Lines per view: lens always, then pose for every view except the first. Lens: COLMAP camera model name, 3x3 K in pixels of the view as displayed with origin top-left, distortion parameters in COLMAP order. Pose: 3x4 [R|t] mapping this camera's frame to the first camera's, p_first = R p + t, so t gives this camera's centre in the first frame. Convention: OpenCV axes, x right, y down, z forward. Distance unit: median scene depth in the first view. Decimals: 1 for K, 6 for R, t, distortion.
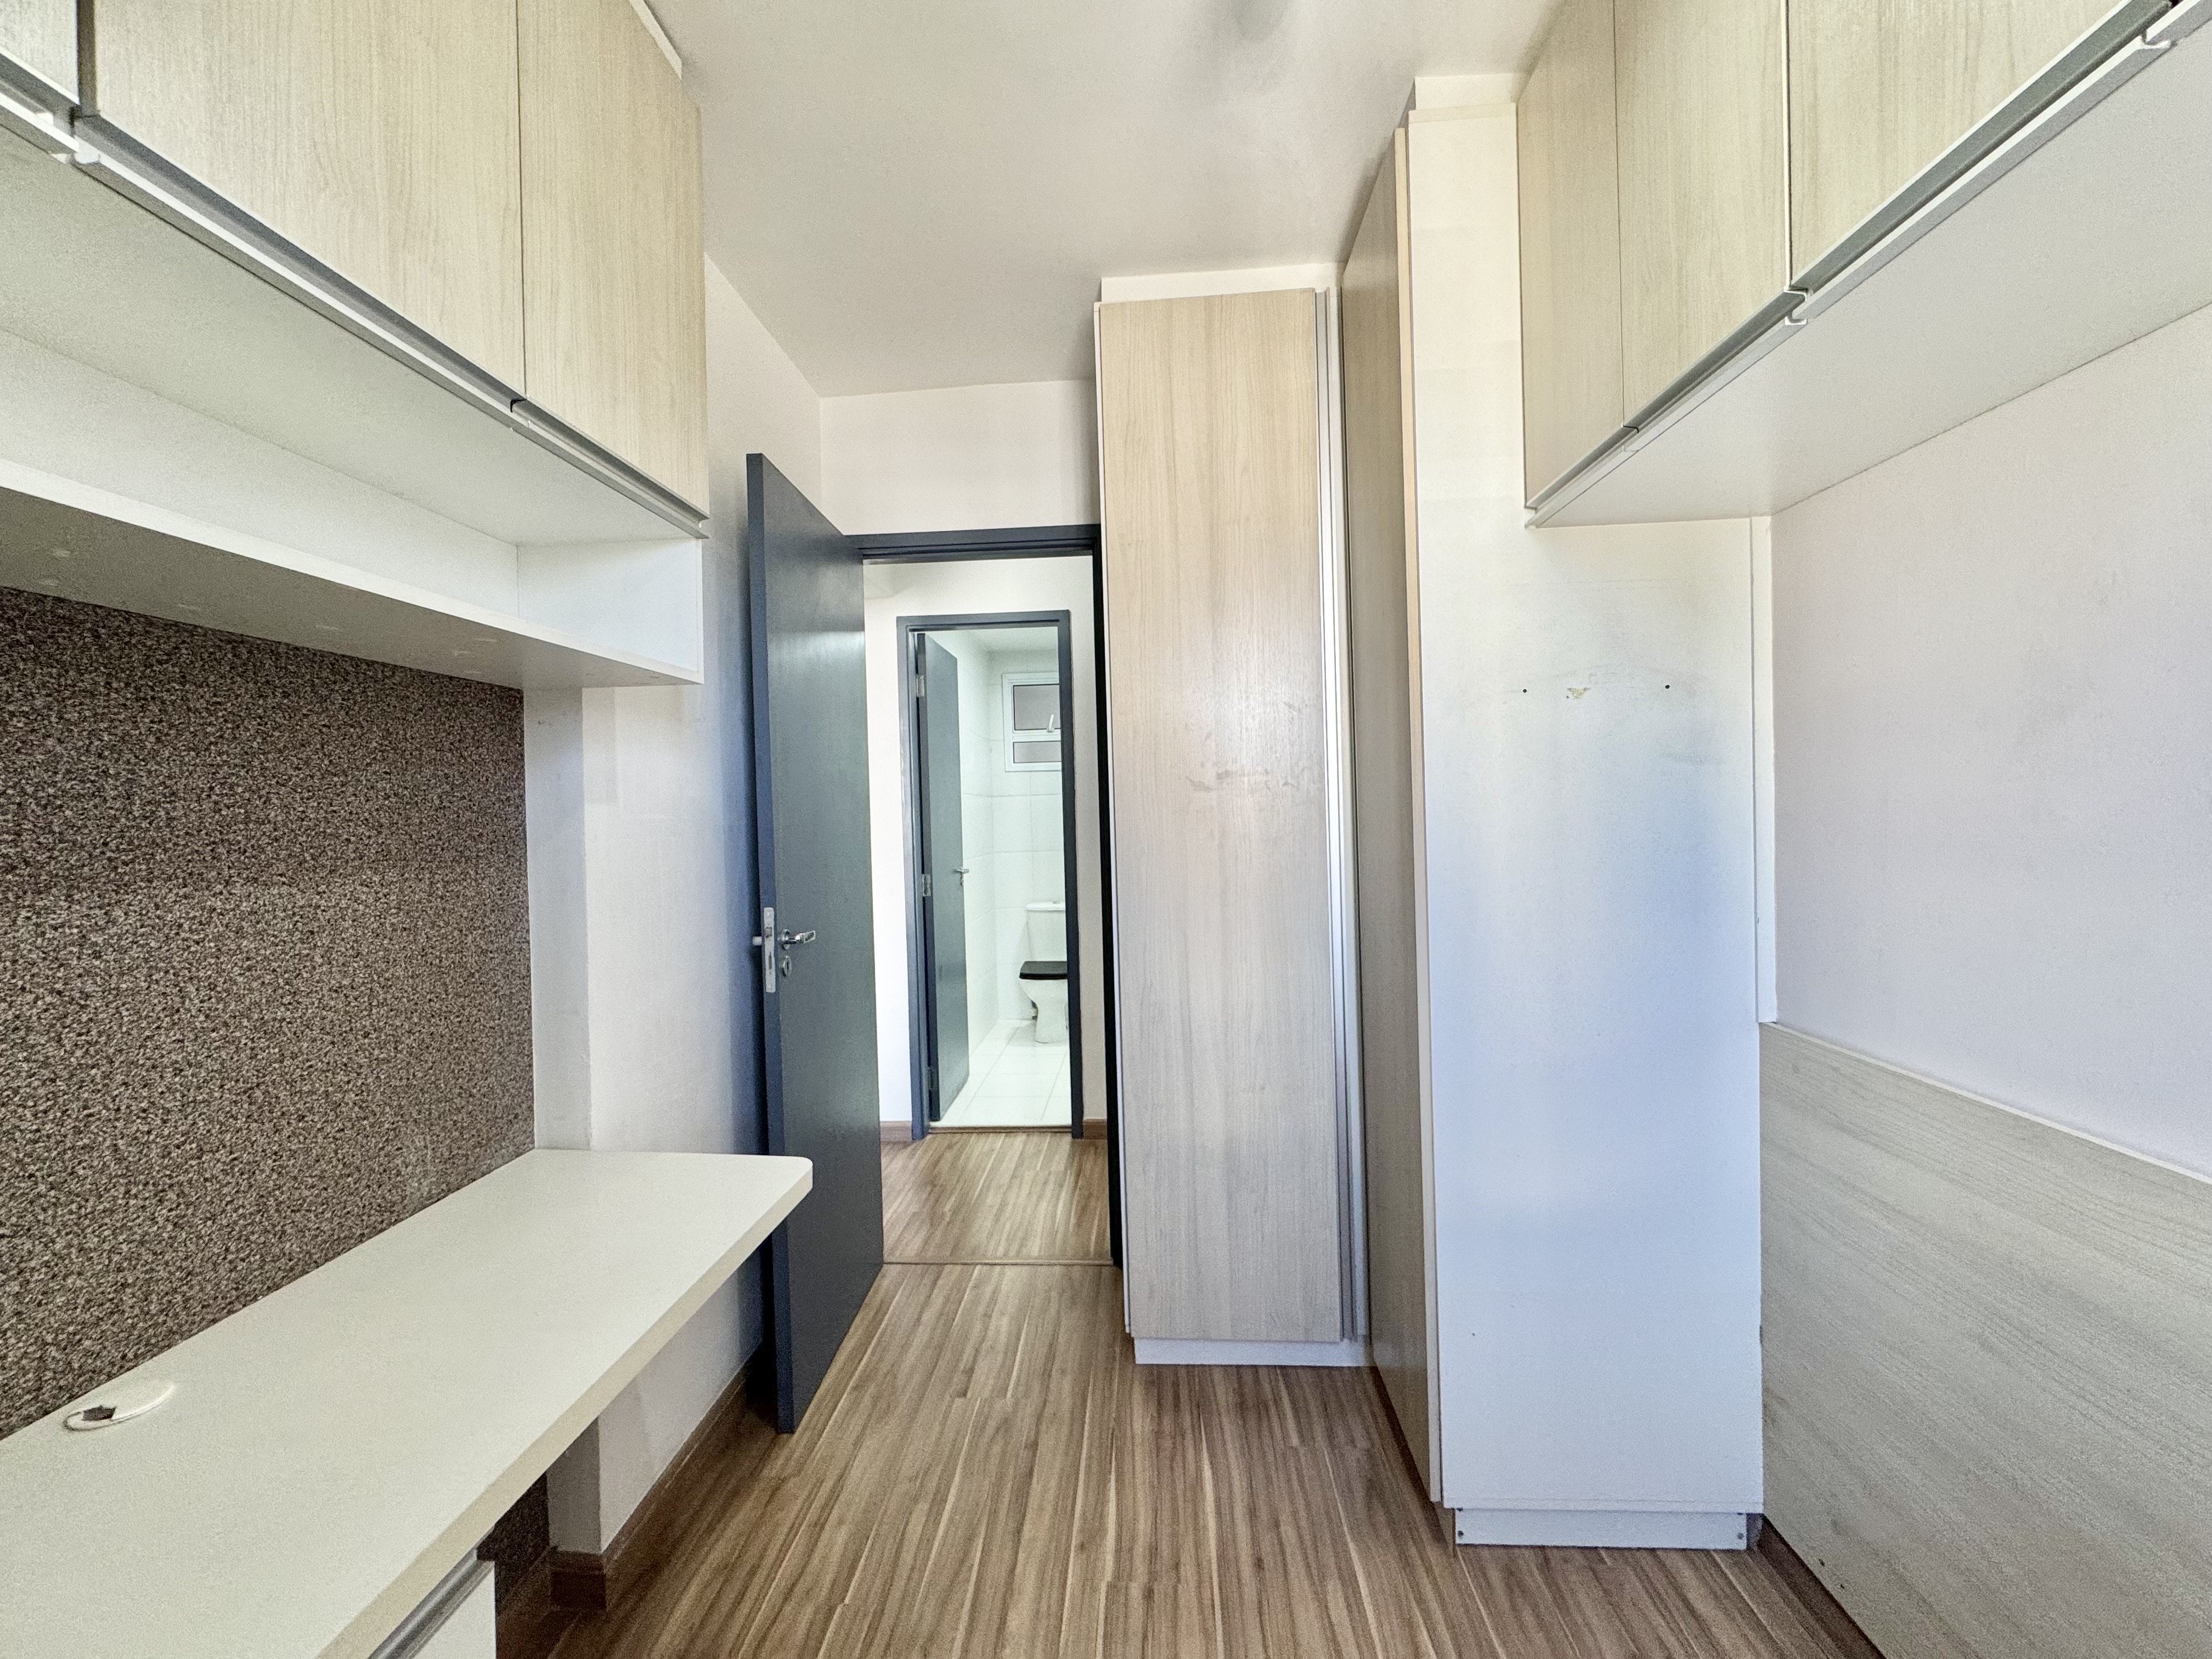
lens RADIAL K [[879.0, 0, 1104.7], [0, 879.0, 818.1], [0, 0, 1]] dist [-0.003490, 0.000716]
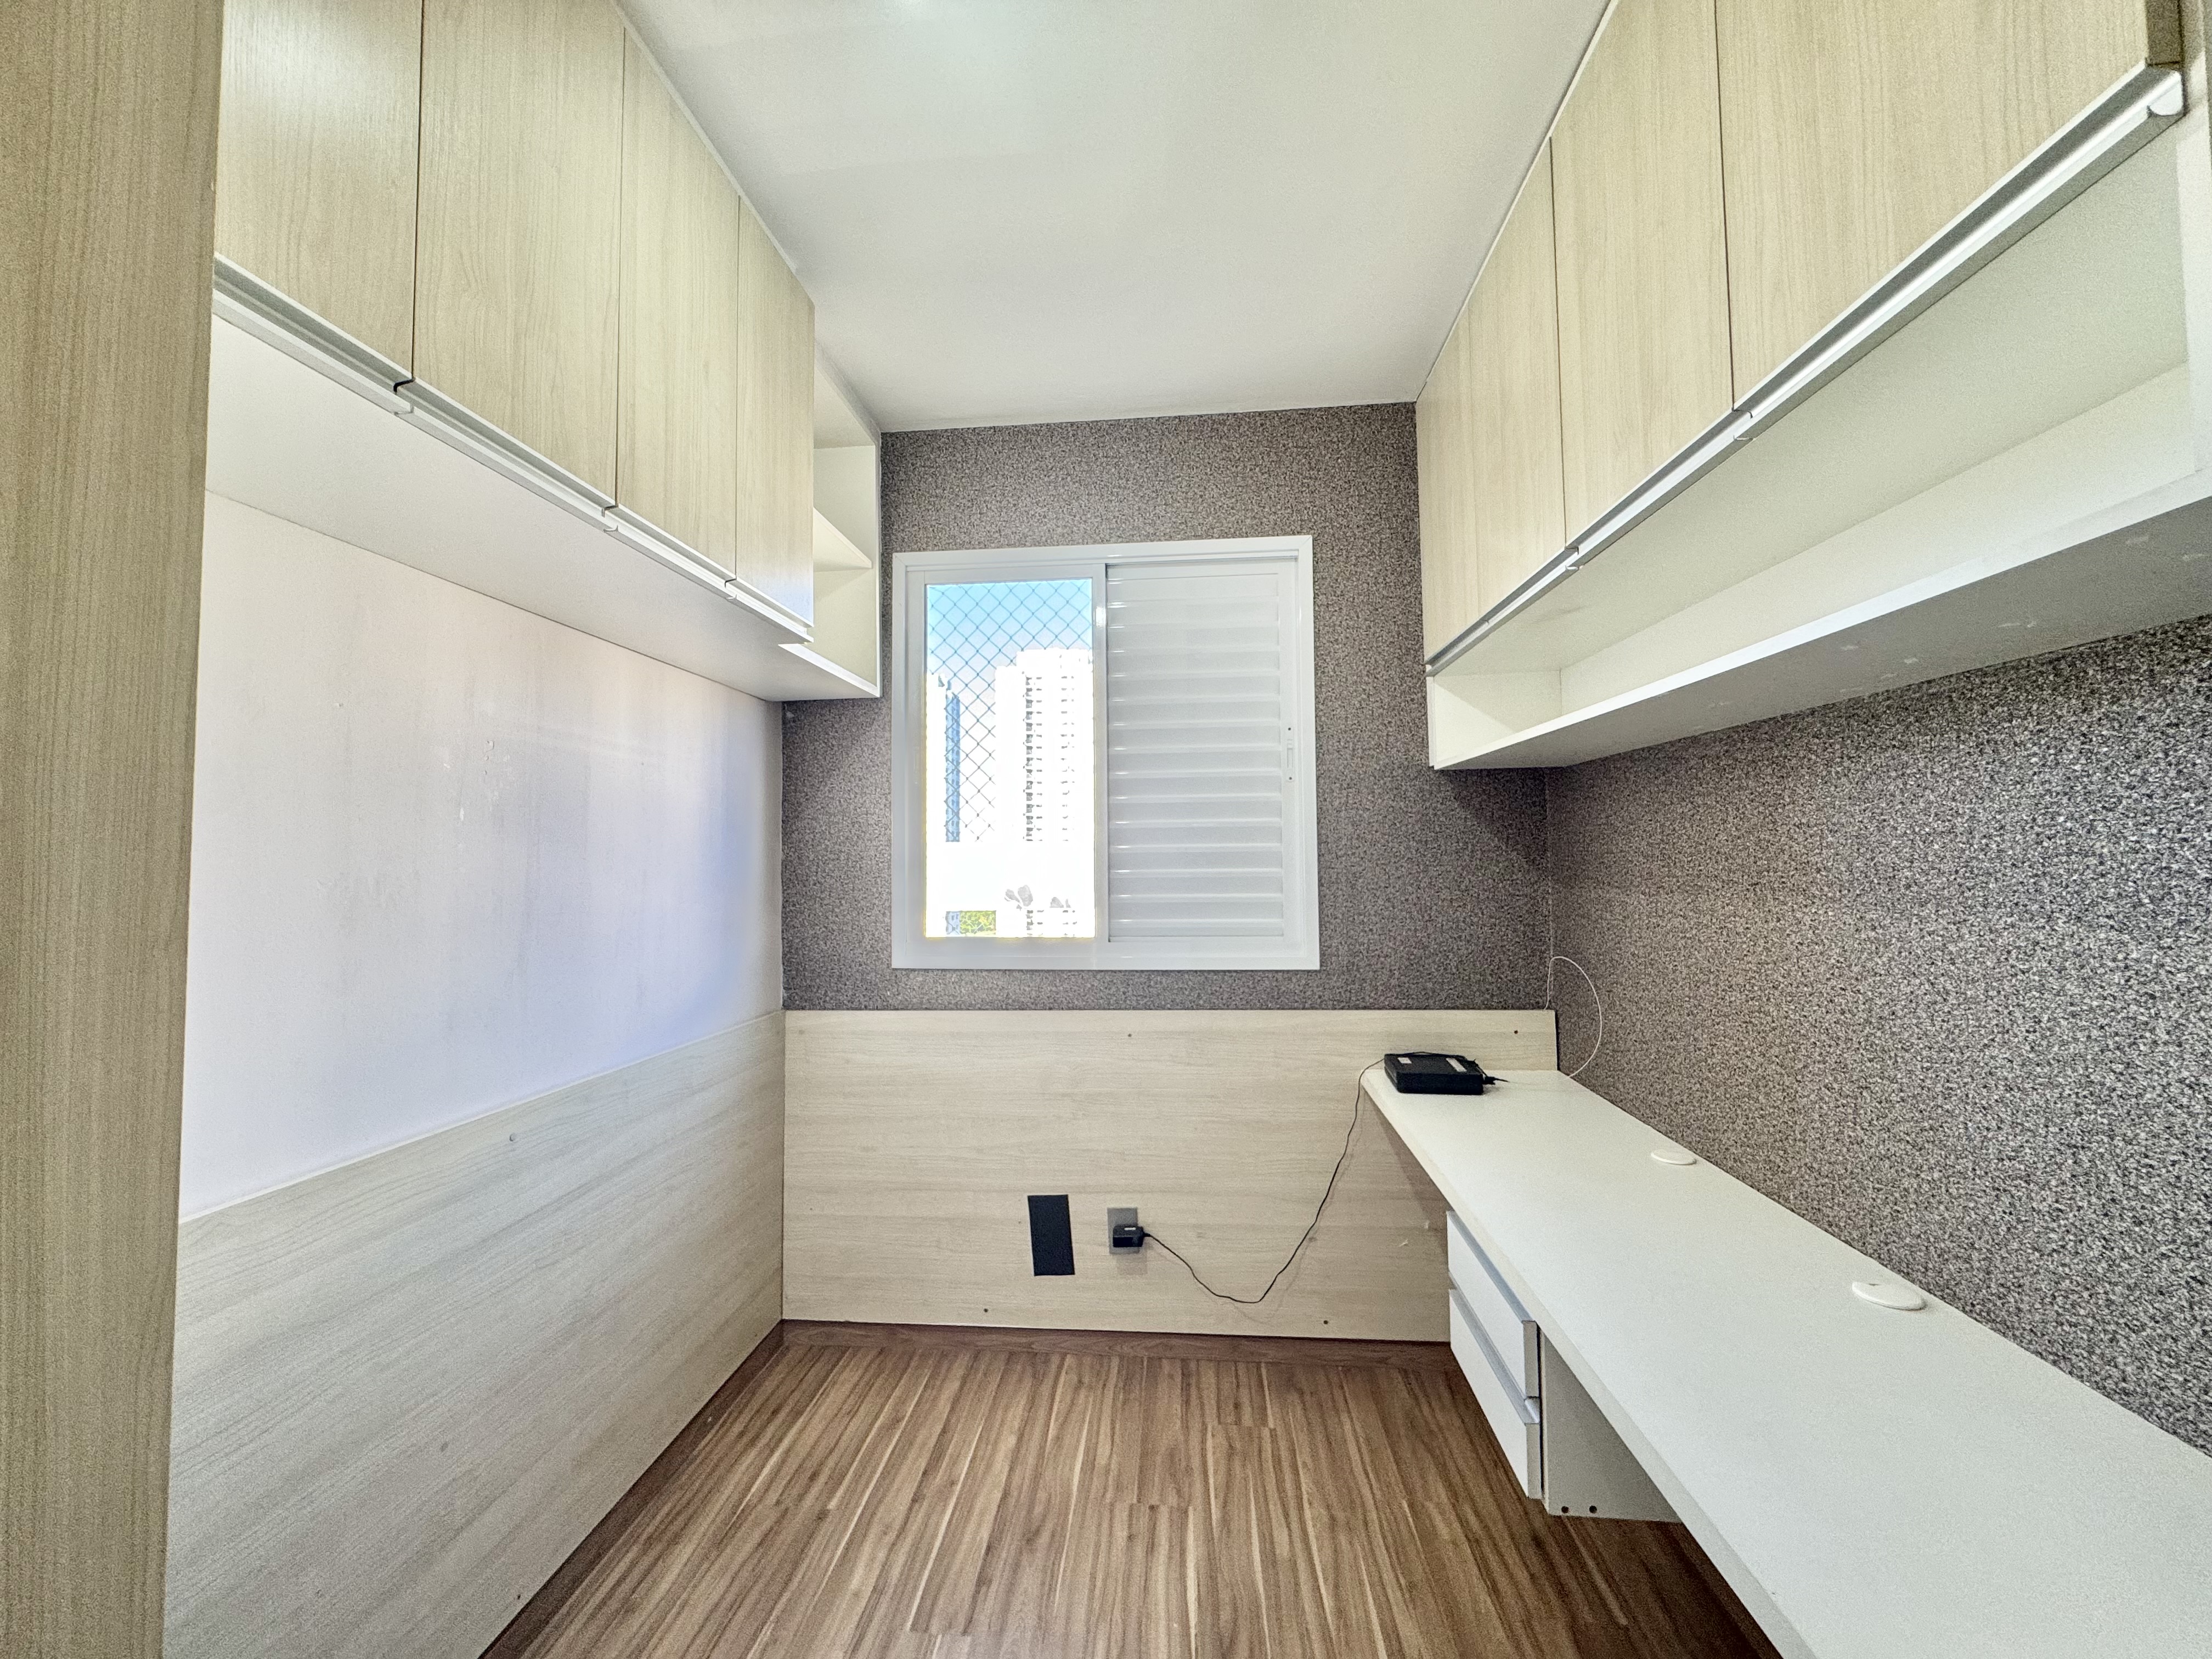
lens RADIAL K [[879.0, 0, 1103.5], [0, 879.0, 826.6], [0, 0, 1]] dist [-0.003490, 0.000716]
pose [[-0.998657, 0.035825, 0.037433, -0.011204], [0.034541, 0.998811, -0.034405, -0.028287], [-0.038621, -0.033066, -0.998707, 2.020890]]
